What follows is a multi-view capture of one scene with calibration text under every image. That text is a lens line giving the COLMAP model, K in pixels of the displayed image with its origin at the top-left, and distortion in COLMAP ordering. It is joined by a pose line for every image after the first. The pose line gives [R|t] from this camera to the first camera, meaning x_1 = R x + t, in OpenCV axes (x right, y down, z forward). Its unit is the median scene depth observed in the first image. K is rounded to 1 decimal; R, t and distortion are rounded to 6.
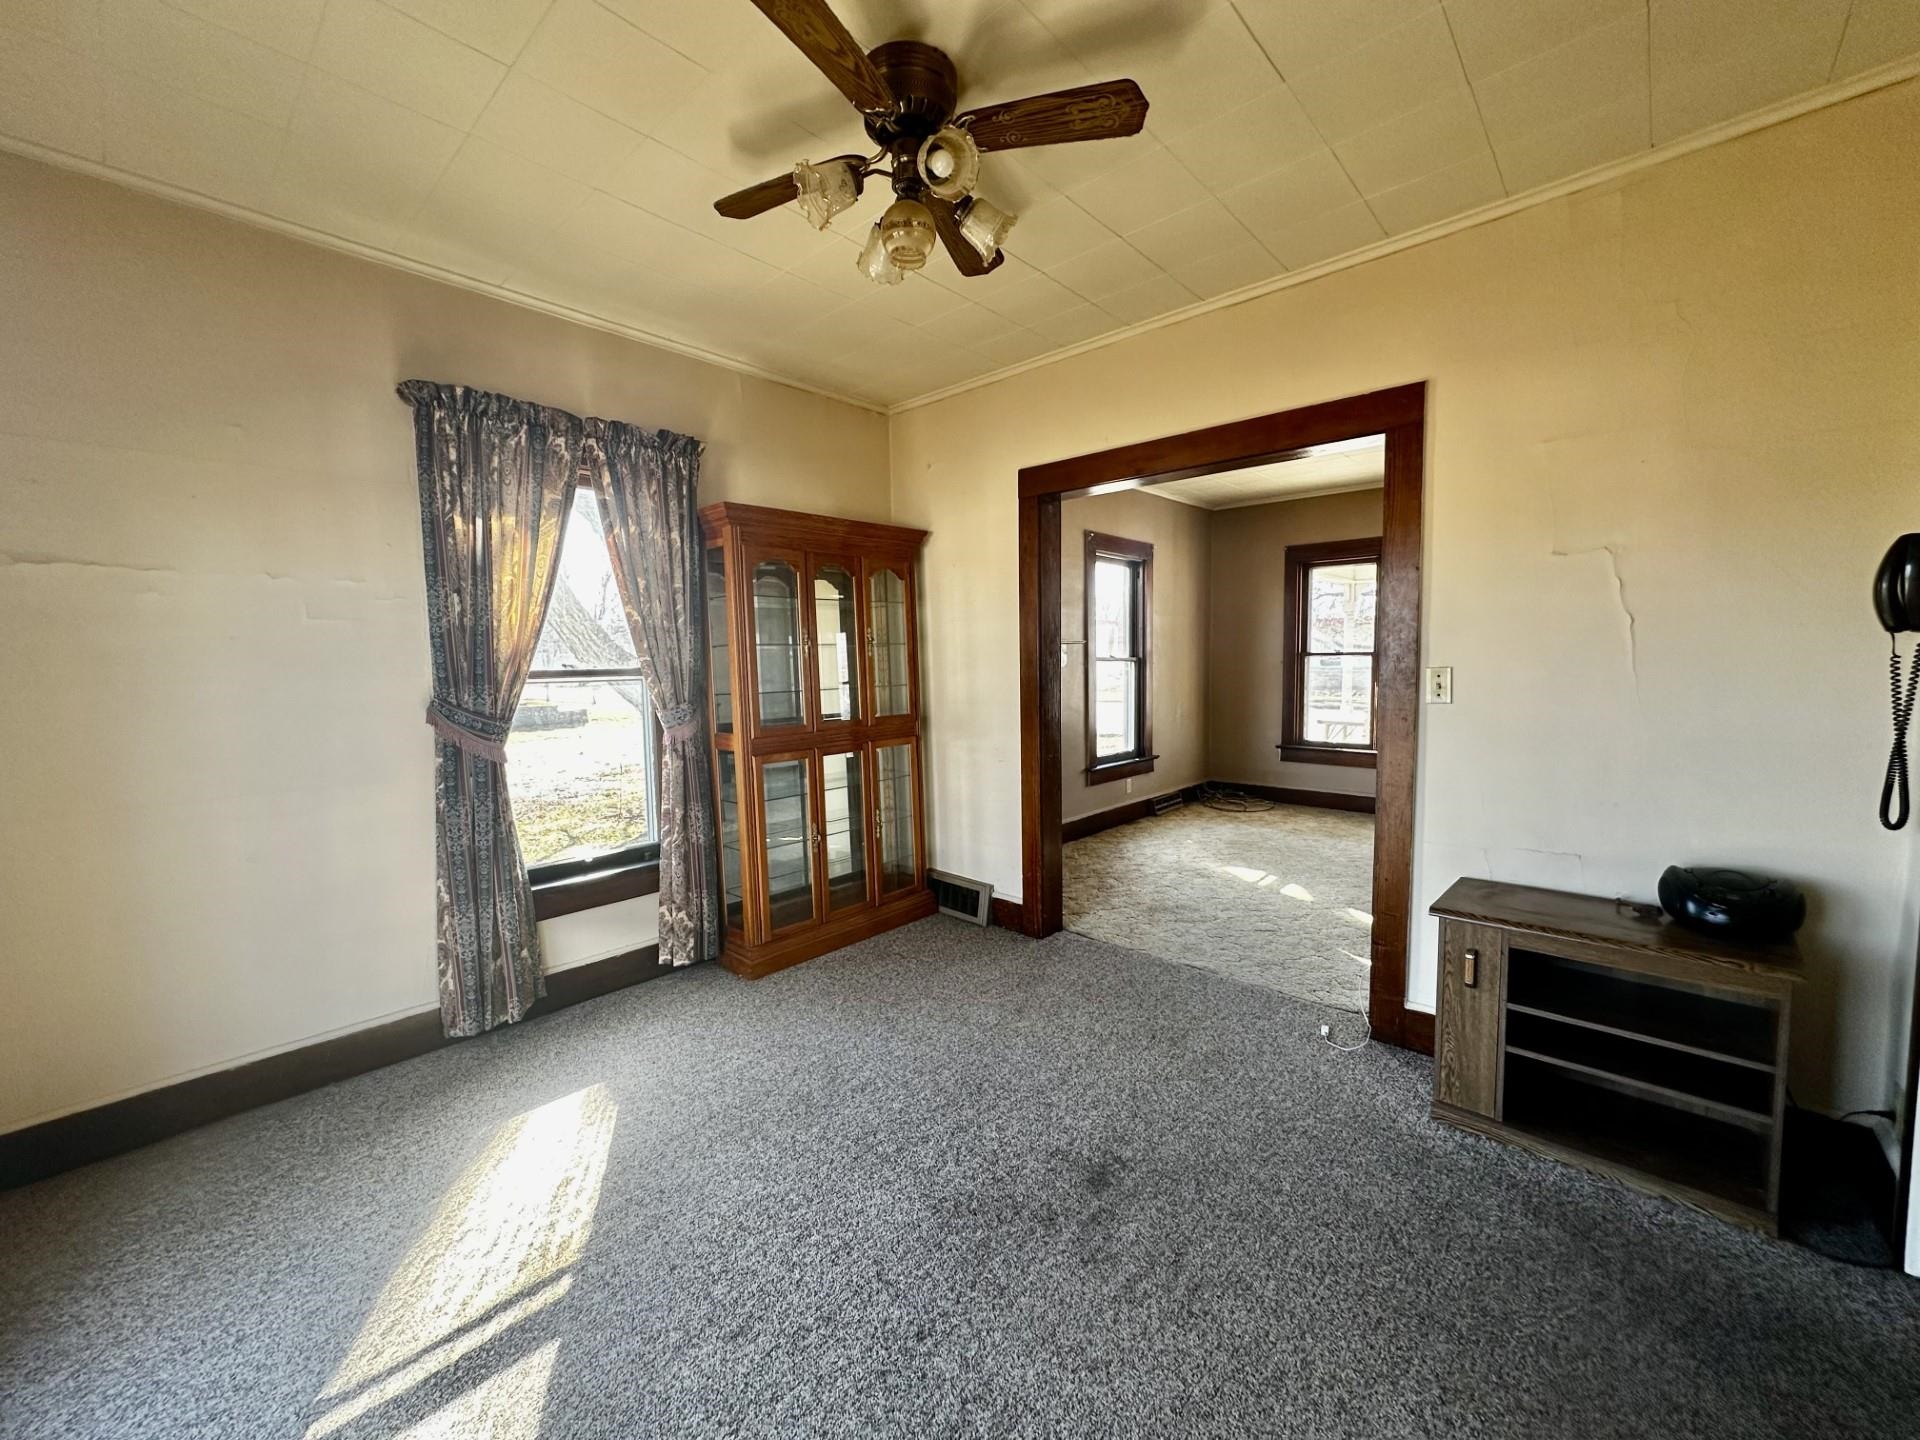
lens RADIAL K [[763.9, 0, 958.7], [0, 763.9, 719.5], [0, 0, 1]] dist [-0.001191, 0.000876]
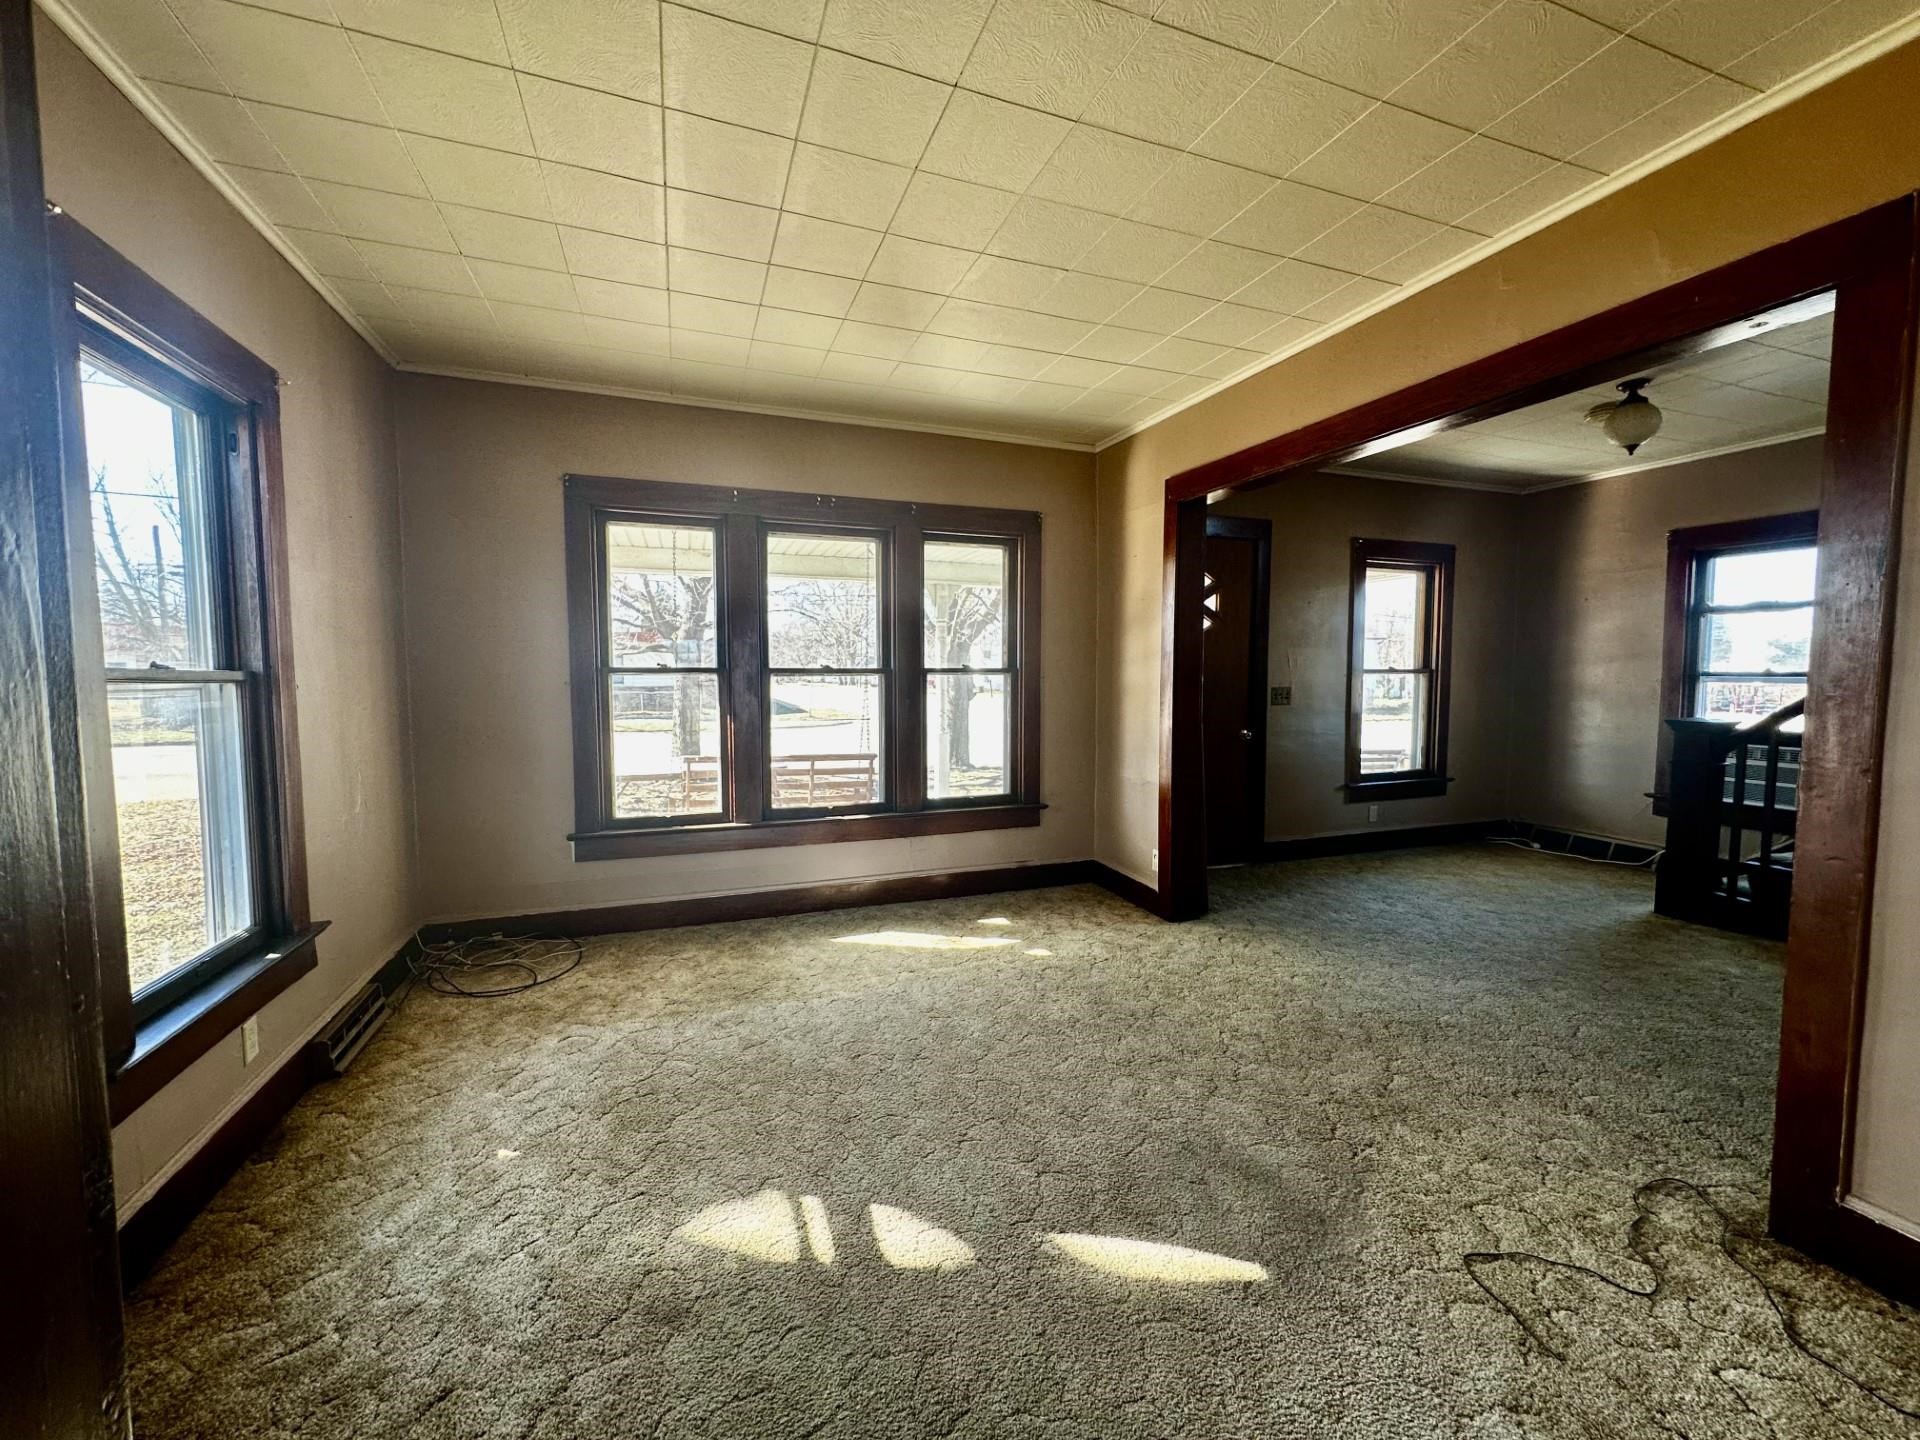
lens RADIAL K [[763.9, 0, 958.5], [0, 763.9, 719.6], [0, 0, 1]] dist [-0.001191, 0.000876]
pose [[0.453153, -0.040406, 0.890516, 0.064257], [0.059543, 0.998113, 0.014989, -0.043753], [-0.889442, 0.046232, 0.454704, 0.539151]]
